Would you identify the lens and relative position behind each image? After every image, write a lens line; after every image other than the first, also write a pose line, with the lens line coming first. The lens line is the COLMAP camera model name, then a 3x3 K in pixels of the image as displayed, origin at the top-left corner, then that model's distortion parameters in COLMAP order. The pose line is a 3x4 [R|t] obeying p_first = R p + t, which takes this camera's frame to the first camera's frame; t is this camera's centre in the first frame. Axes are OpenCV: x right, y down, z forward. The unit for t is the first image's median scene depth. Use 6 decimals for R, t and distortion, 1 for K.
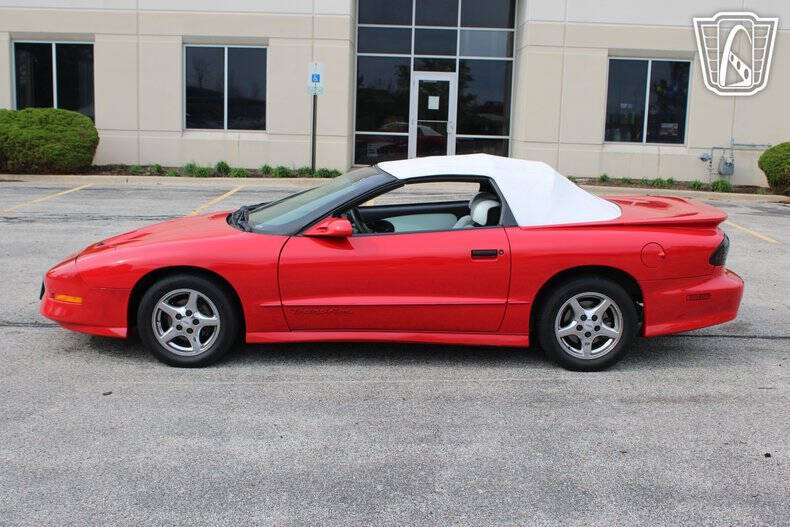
lens RADIAL K [[912.7, 0, 395.0], [0, 912.7, 263.5], [0, 0, 1]] dist [-0.097511, 0.024387]
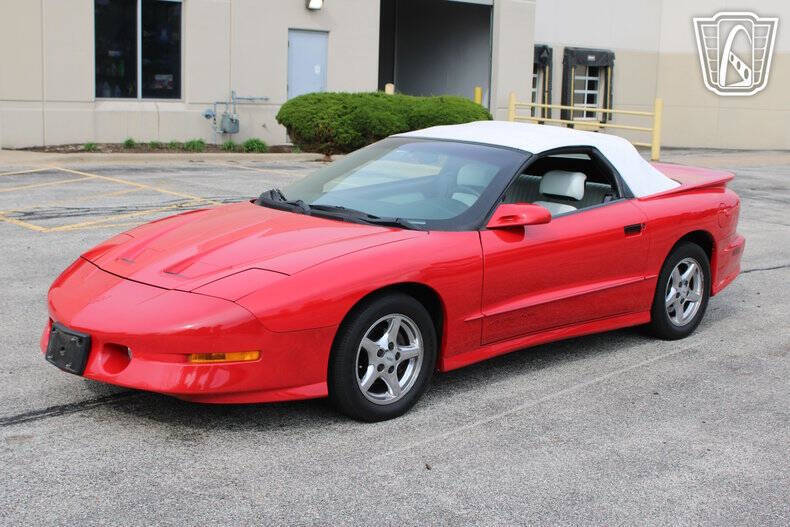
lens RADIAL K [[1108.1, 0, 395.0], [0, 1108.1, 263.5], [0, 0, 1]] dist [-0.090436, 0.033098]
pose [[0.711544, -0.112137, 0.693635, -0.300974], [0.096496, 0.993424, 0.061615, -0.024202], [-0.695984, 0.023092, 0.717686, 0.122681]]
